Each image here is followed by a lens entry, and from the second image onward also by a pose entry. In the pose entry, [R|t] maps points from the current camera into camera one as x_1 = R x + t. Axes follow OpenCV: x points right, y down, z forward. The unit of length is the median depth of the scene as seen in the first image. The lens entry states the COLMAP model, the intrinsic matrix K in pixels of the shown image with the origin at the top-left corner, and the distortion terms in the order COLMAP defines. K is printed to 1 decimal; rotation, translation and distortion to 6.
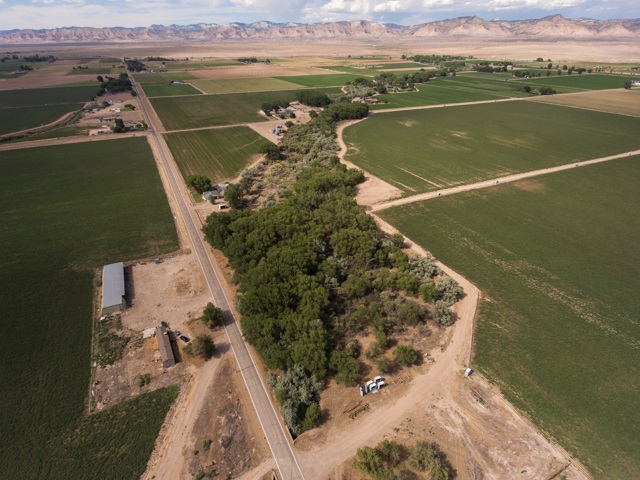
lens RADIAL K [[376.2, 0, 311.9], [0, 376.2, 234.5], [0, 0, 1]] dist [-0.002794, -0.001505]
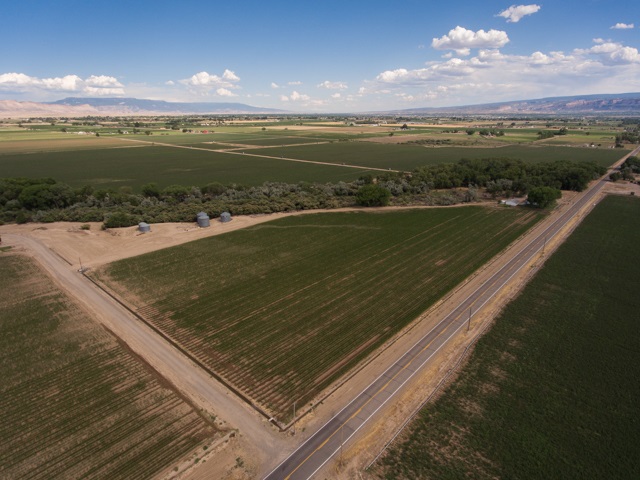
lens RADIAL K [[376.2, 0, 311.9], [0, 376.2, 234.5], [0, 0, 1]] dist [-0.002794, -0.001505]
pose [[-0.383290, -0.277667, 0.880903, -0.630979], [0.425950, 0.793127, 0.435334, -0.477099], [-0.819546, 0.542080, -0.185726, 1.188933]]
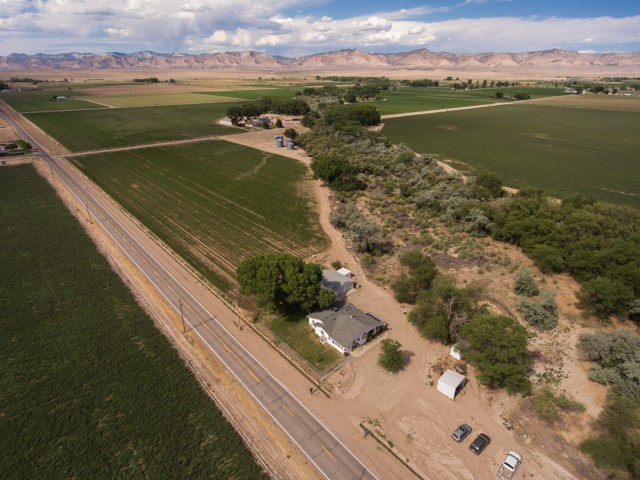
lens RADIAL K [[376.2, 0, 311.9], [0, 376.2, 234.5], [0, 0, 1]] dist [-0.002794, -0.001505]
pose [[0.963619, -0.102463, 0.246861, -0.255832], [0.119345, 0.991363, -0.054380, -0.115591], [-0.239157, 0.081863, 0.967524, 0.519651]]
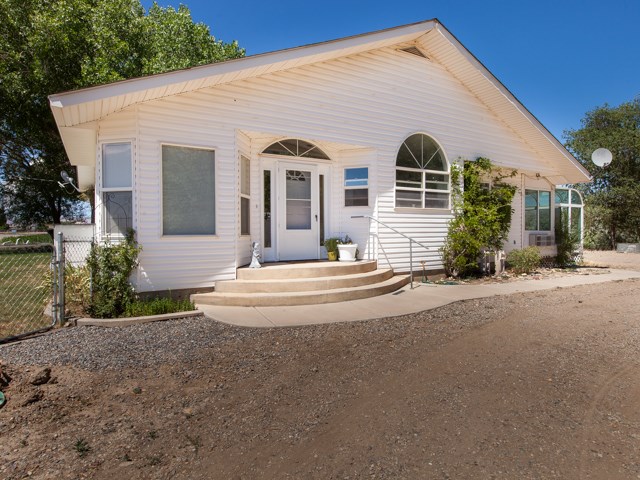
lens RADIAL K [[376.2, 0, 311.9], [0, 376.2, 234.5], [0, 0, 1]] dist [-0.002794, -0.001505]
pose [[0.996860, -0.000909, 0.079173, -0.193242], [0.036487, 0.892708, -0.449156, -0.059762], [-0.070271, 0.450635, 0.889938, 0.692910]]
